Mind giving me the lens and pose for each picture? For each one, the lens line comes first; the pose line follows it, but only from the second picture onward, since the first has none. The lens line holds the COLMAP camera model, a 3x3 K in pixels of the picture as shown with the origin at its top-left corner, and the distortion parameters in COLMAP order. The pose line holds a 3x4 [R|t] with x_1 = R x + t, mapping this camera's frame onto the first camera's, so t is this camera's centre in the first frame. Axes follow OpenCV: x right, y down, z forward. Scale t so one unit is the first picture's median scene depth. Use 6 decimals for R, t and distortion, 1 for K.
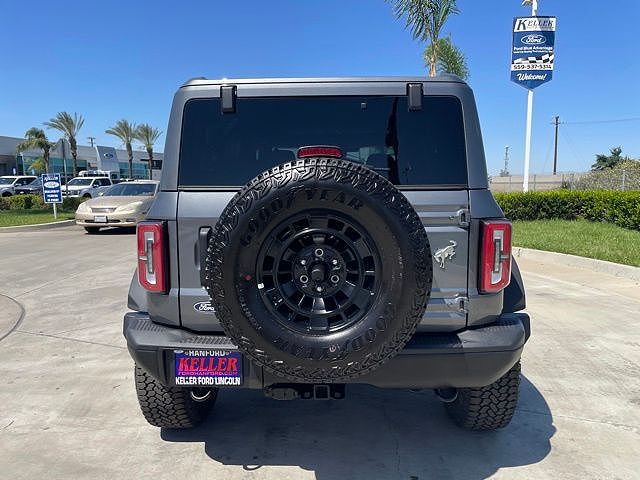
lens RADIAL K [[487.8, 0, 316.0], [0, 487.8, 244.8], [0, 0, 1]] dist [0.056674, -0.071112]
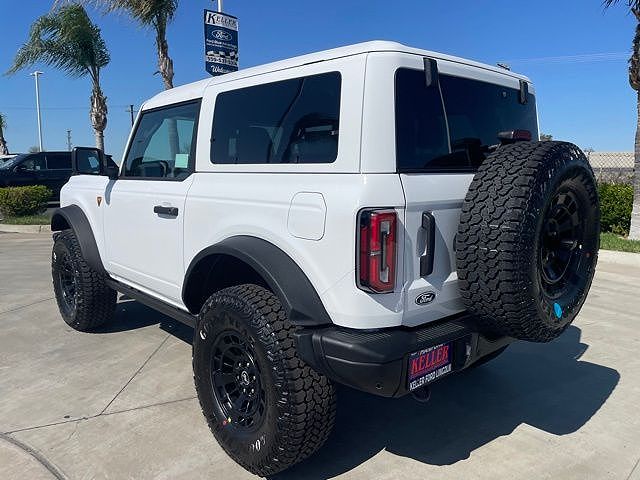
lens RADIAL K [[487.8, 0, 310.1], [0, 487.8, 248.8], [0, 0, 1]] dist [0.056674, -0.071112]
pose [[0.718854, -0.104569, 0.687251, -1.000075], [0.081675, 0.994479, 0.065885, -0.044899], [-0.690346, 0.008770, 0.723426, 0.479872]]
